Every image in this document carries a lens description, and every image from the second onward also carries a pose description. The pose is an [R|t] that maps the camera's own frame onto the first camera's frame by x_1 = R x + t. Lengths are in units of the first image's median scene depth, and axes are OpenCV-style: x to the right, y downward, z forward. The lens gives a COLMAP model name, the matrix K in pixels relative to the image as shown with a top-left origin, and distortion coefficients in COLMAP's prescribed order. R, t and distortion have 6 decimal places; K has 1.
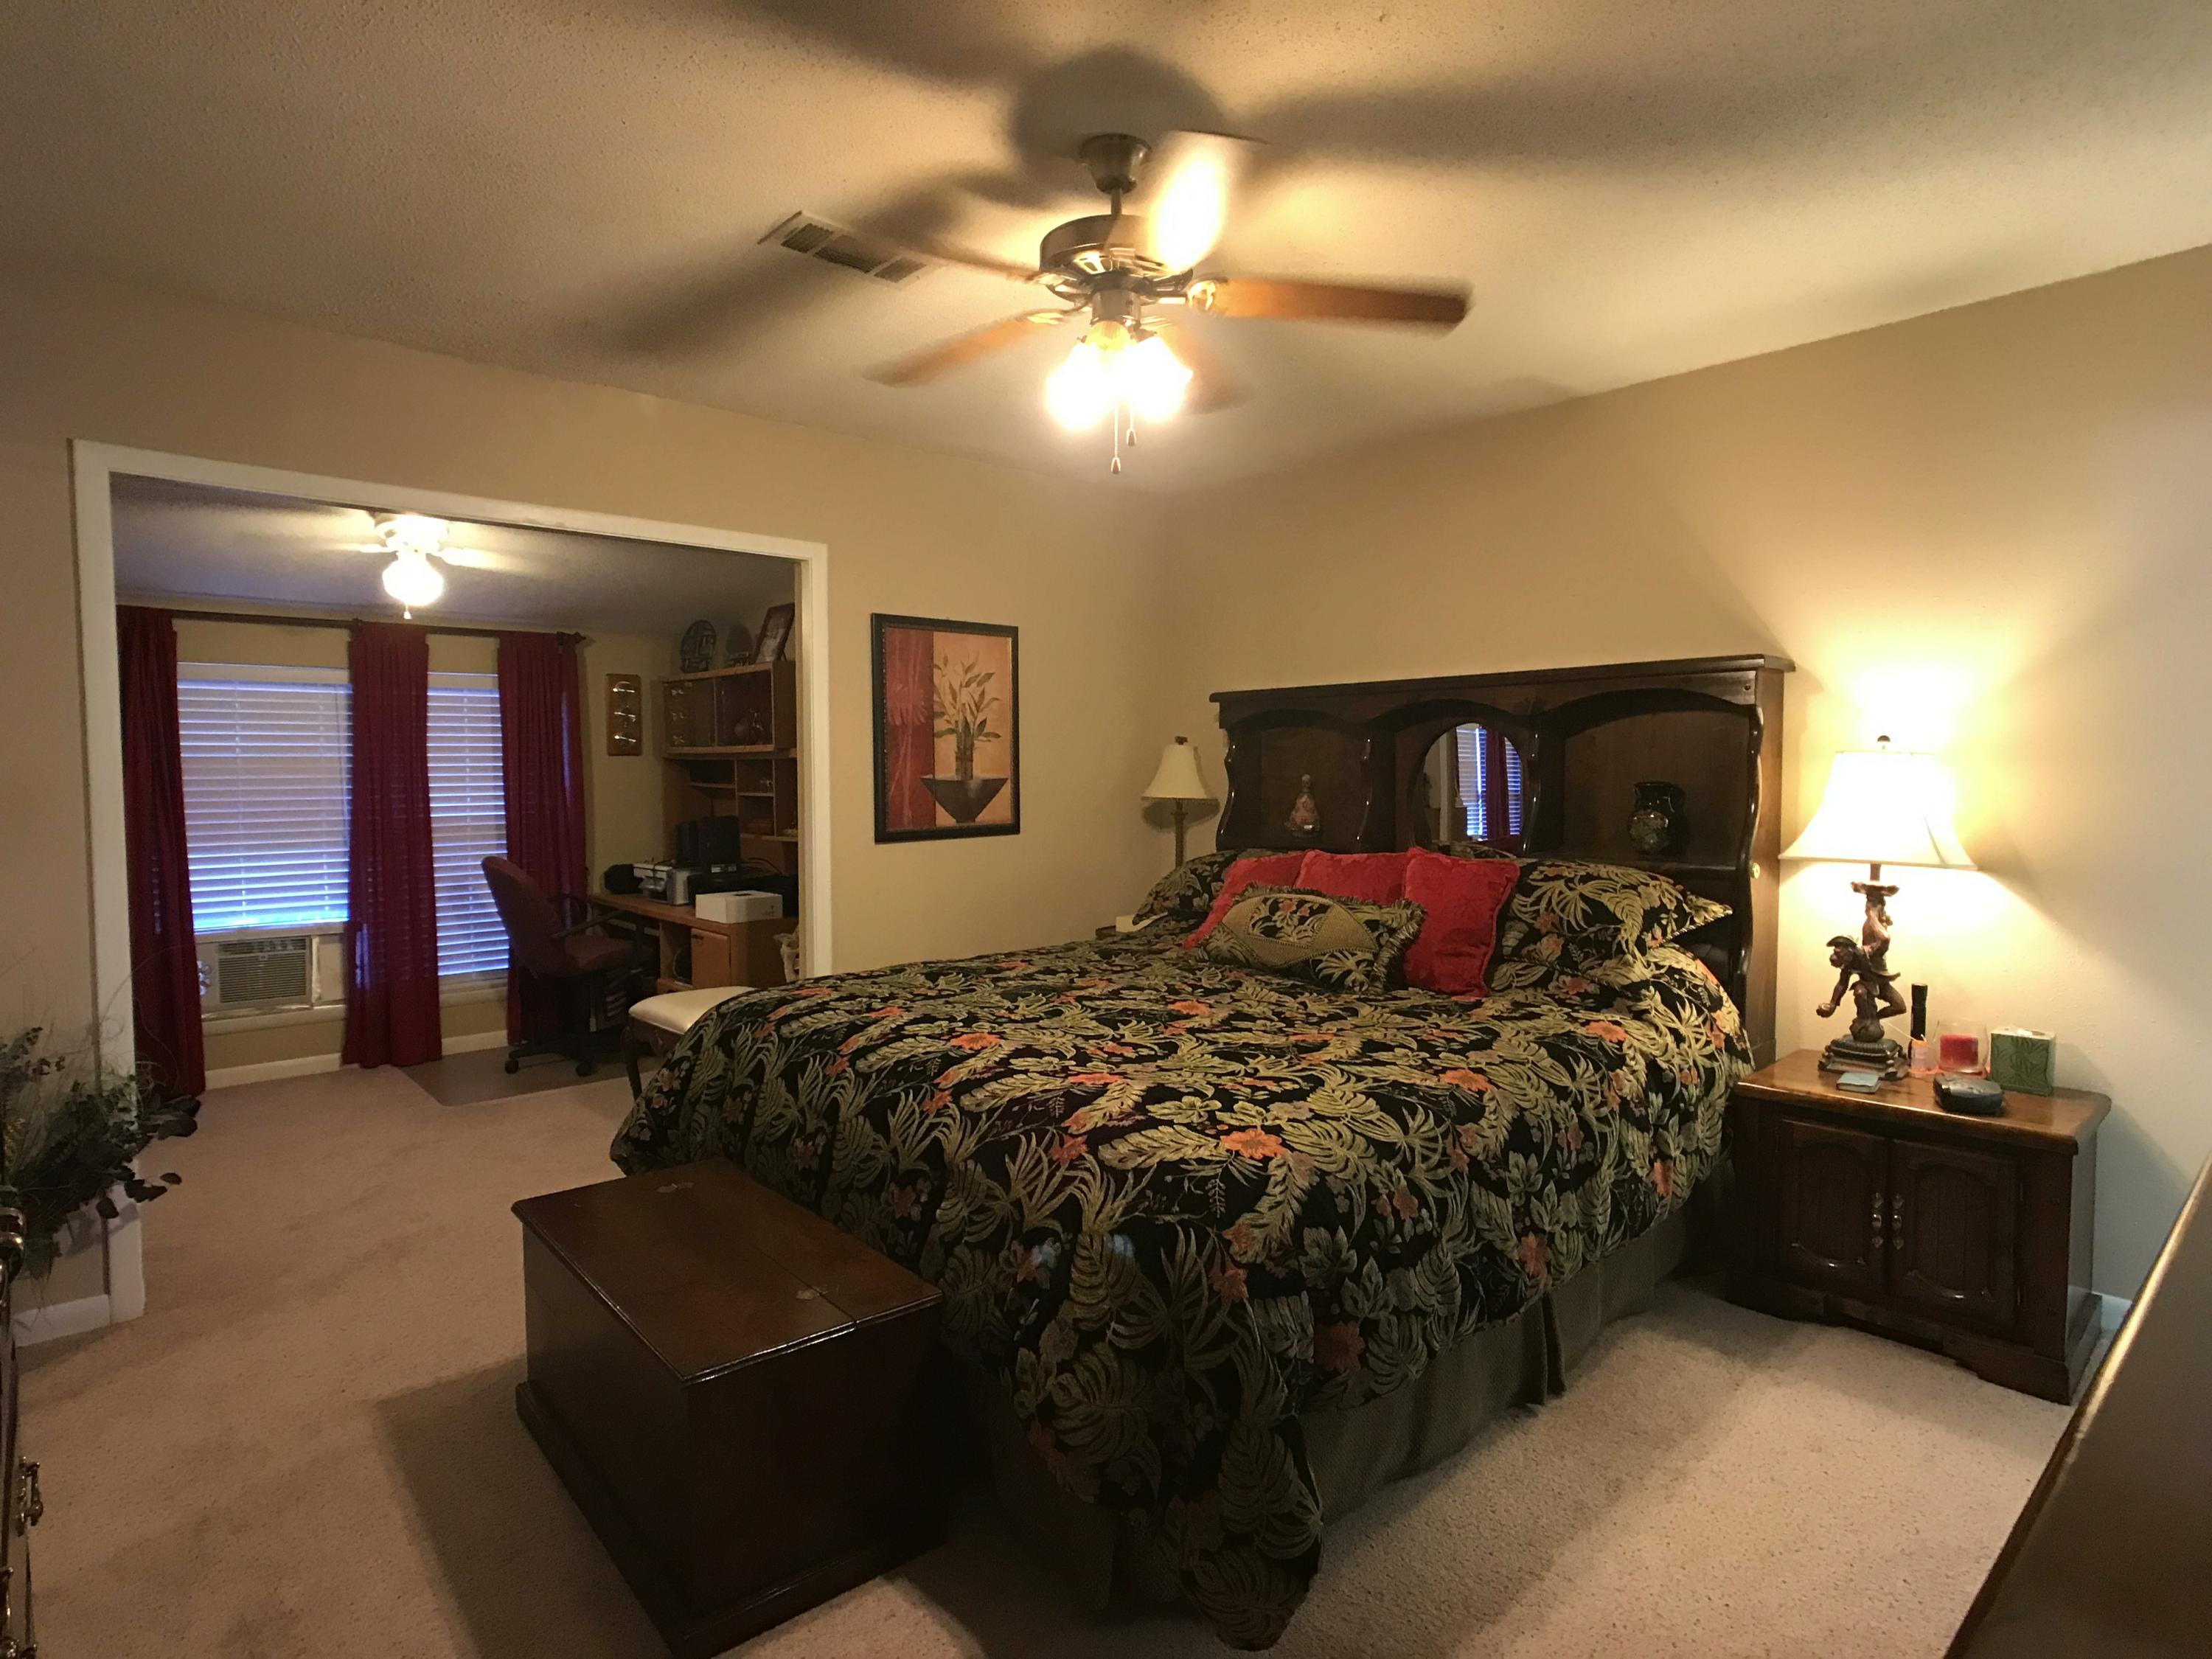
lens RADIAL K [[1184.5, 0, 1102.5], [0, 1184.5, 822.3], [0, 0, 1]] dist [-0.019979, 0.001043]
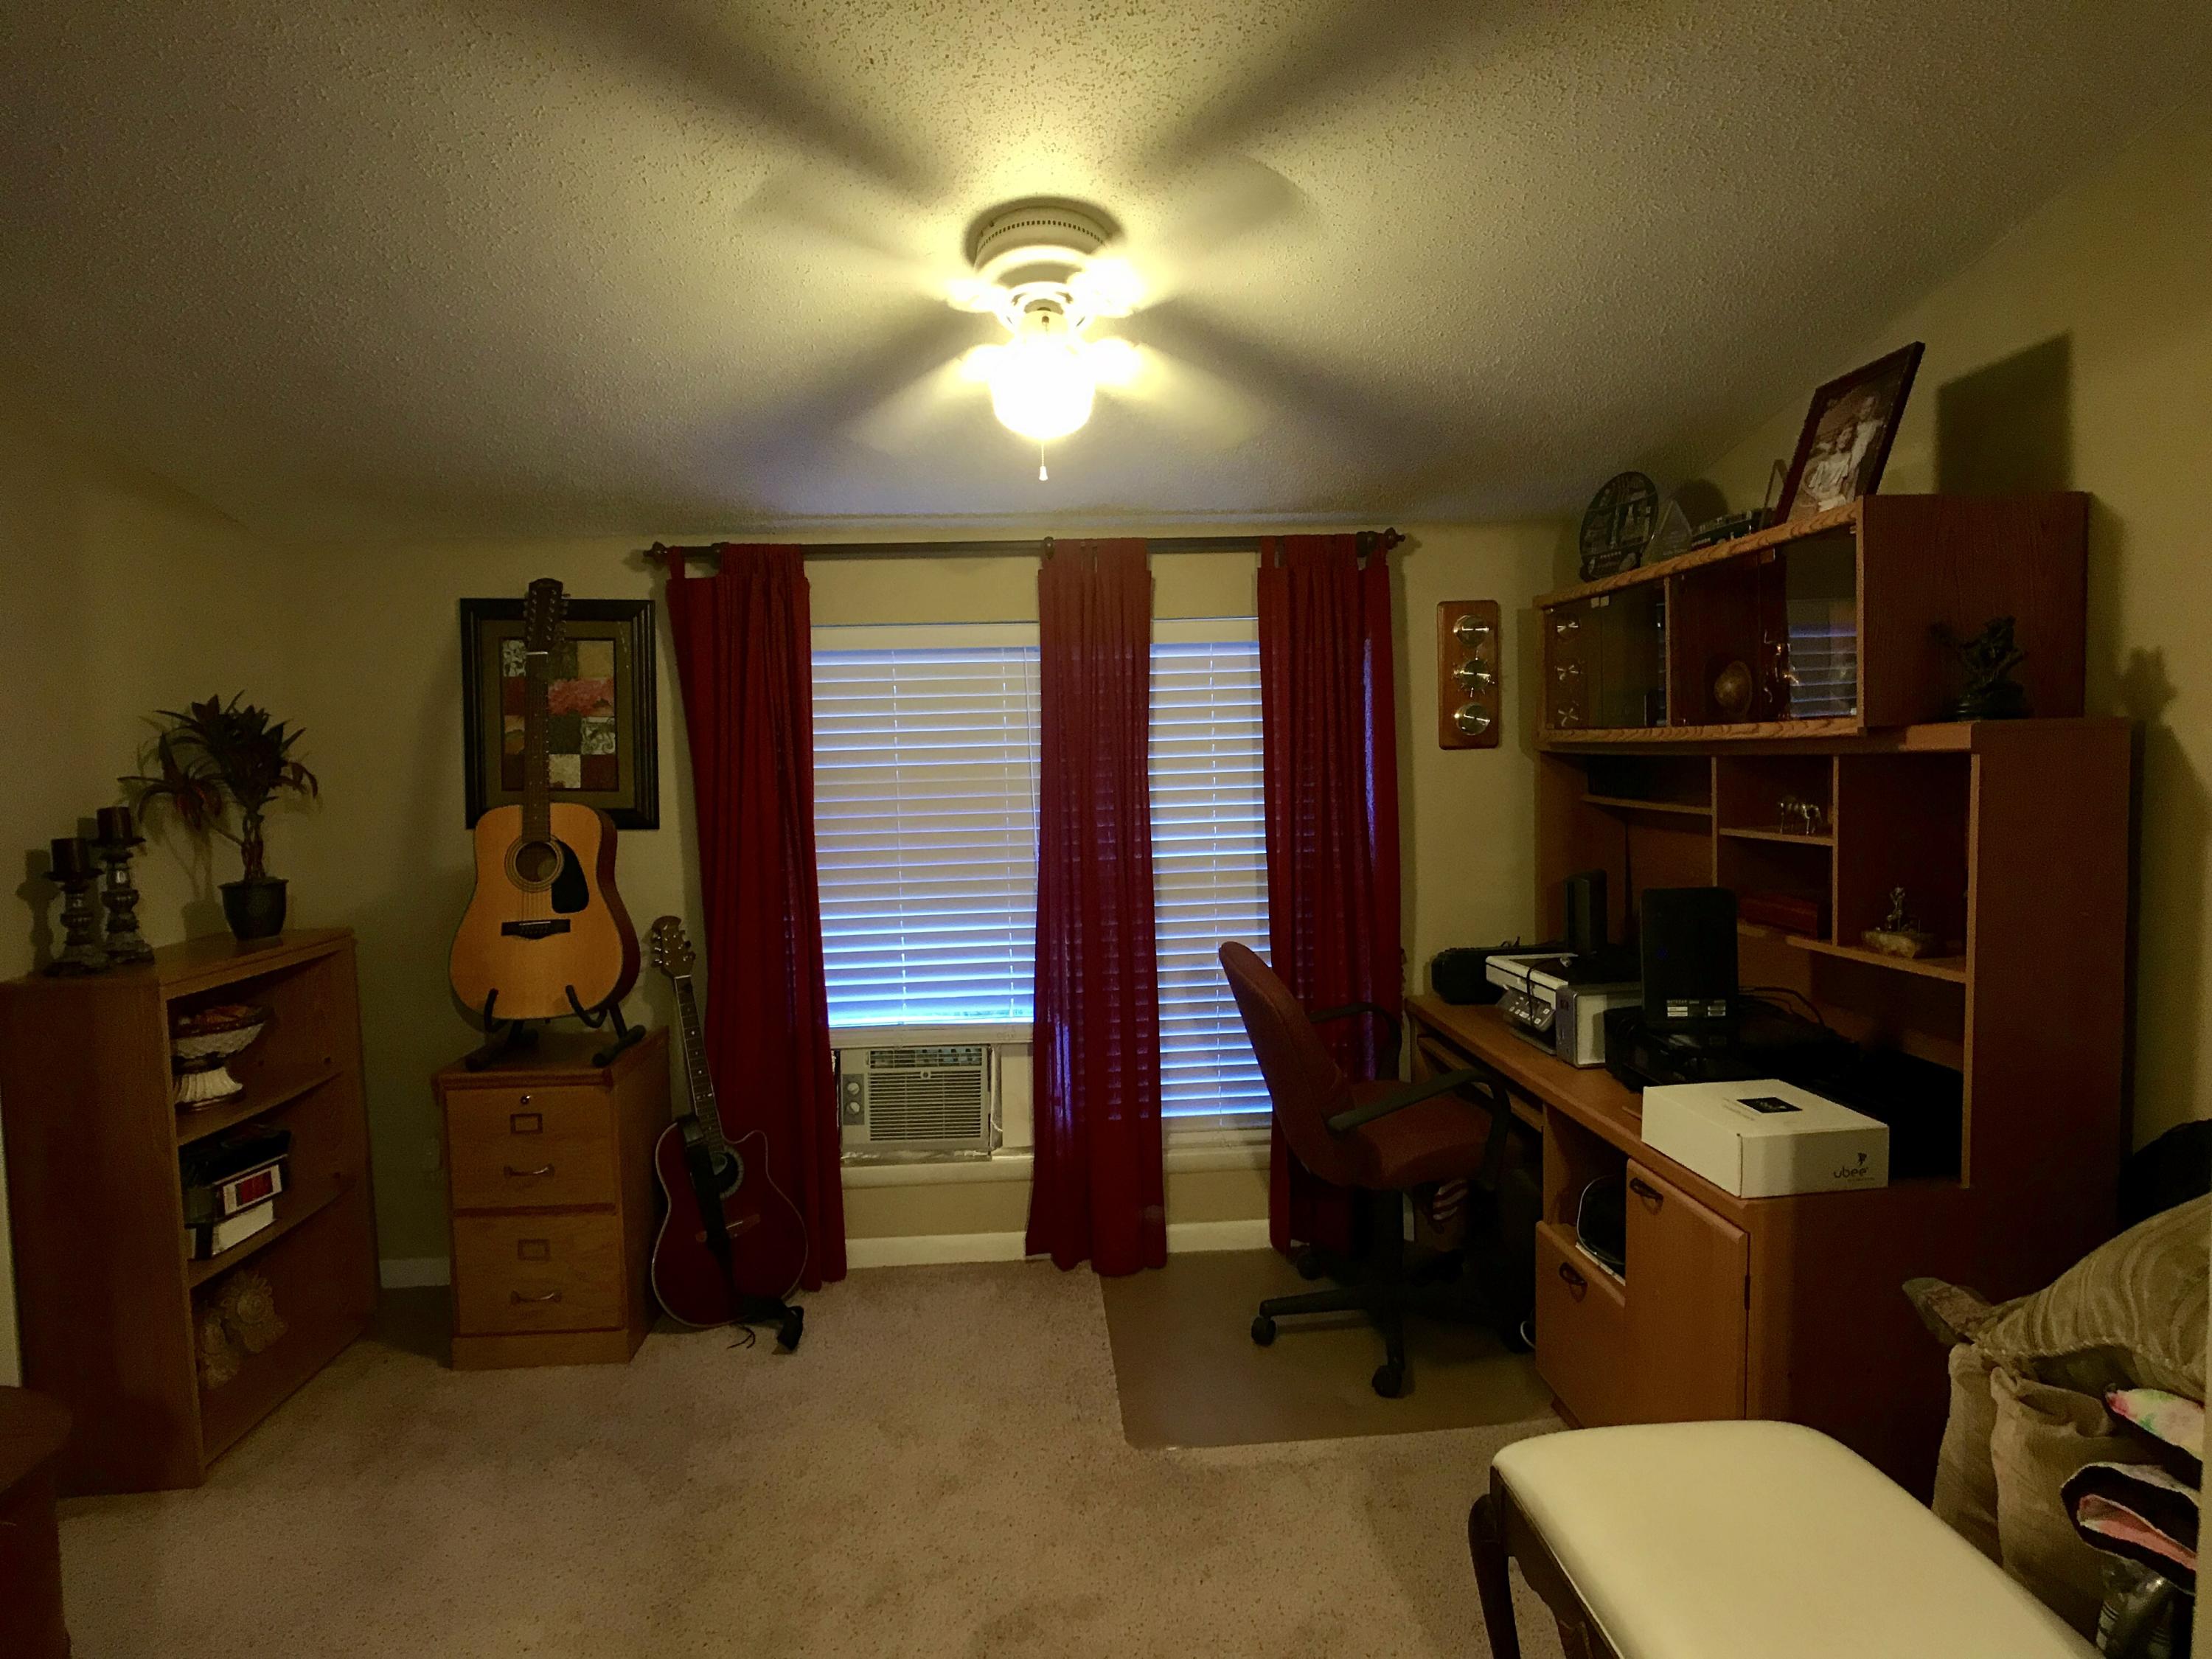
lens RADIAL K [[1184.5, 0, 1106.8], [0, 1184.5, 823.9], [0, 0, 1]] dist [-0.019979, 0.001043]
pose [[0.785616, 0.017129, -0.618477, -0.217498], [-0.006116, 0.999783, 0.019921, -0.034922], [0.618684, -0.011868, 0.785550, 0.511765]]
